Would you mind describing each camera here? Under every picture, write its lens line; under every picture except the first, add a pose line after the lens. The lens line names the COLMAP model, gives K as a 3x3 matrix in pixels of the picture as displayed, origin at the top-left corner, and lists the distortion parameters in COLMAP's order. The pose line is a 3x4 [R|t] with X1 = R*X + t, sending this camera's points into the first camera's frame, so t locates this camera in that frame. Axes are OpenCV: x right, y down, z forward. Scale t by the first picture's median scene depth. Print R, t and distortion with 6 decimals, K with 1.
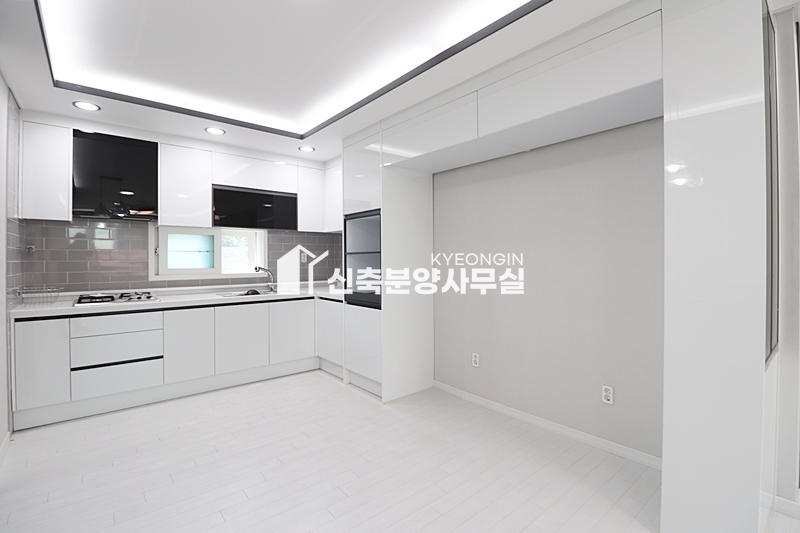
lens RADIAL K [[373.2, 0, 403.2], [0, 373.2, 261.0], [0, 0, 1]] dist [-0.017502, -0.004717]
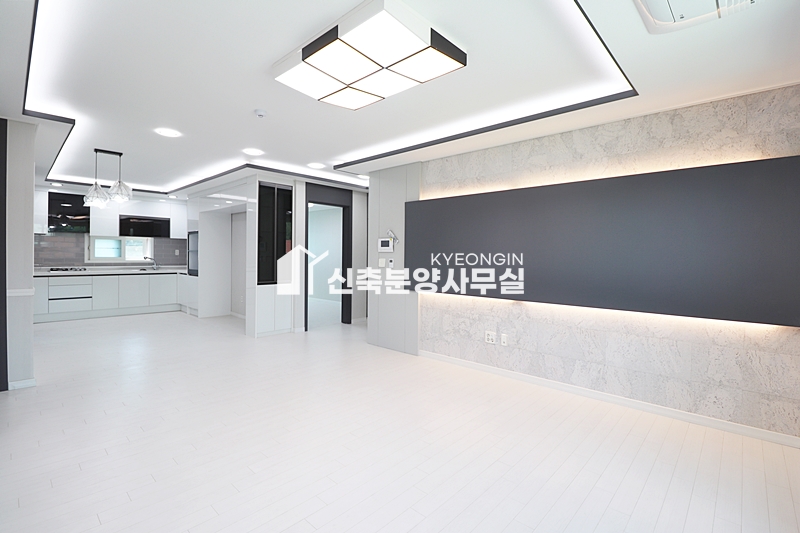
lens RADIAL K [[373.2, 0, 407.0], [0, 373.2, 258.9], [0, 0, 1]] dist [-0.017502, -0.004717]
pose [[0.991763, 0.011668, 0.127555, 0.780172], [-0.011735, 0.999931, -0.000224, 0.011875], [-0.127549, -0.001274, 0.991831, -1.180061]]
